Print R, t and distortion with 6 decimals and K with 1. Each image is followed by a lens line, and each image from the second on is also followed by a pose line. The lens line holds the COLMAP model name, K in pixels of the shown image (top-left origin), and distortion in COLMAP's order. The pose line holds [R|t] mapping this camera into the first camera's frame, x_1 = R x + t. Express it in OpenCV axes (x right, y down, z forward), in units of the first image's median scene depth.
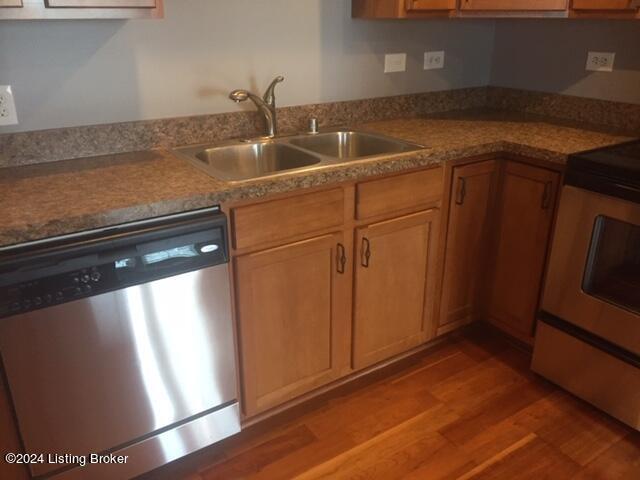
lens RADIAL K [[556.5, 0, 320.0], [0, 556.5, 240.0], [0, 0, 1]] dist [0.059418, -0.128467]
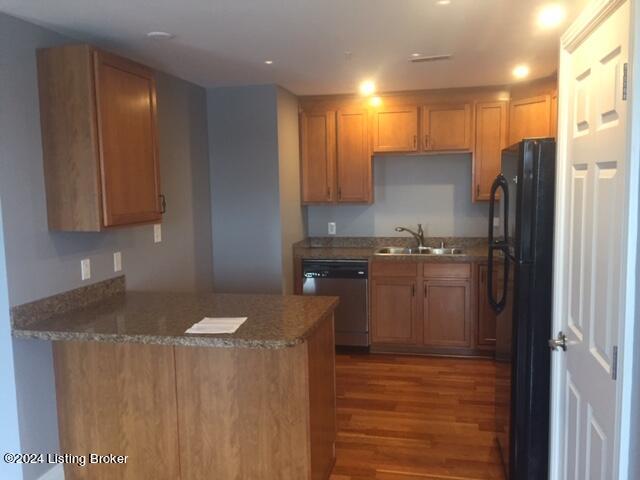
lens RADIAL K [[556.5, 0, 320.0], [0, 556.5, 240.0], [0, 0, 1]] dist [0.059418, -0.128467]
pose [[0.699322, 0.058812, -0.712383, 1.454454], [-0.250471, 0.953585, -0.167154, 0.326659], [0.669487, 0.295326, 0.681594, -1.045932]]
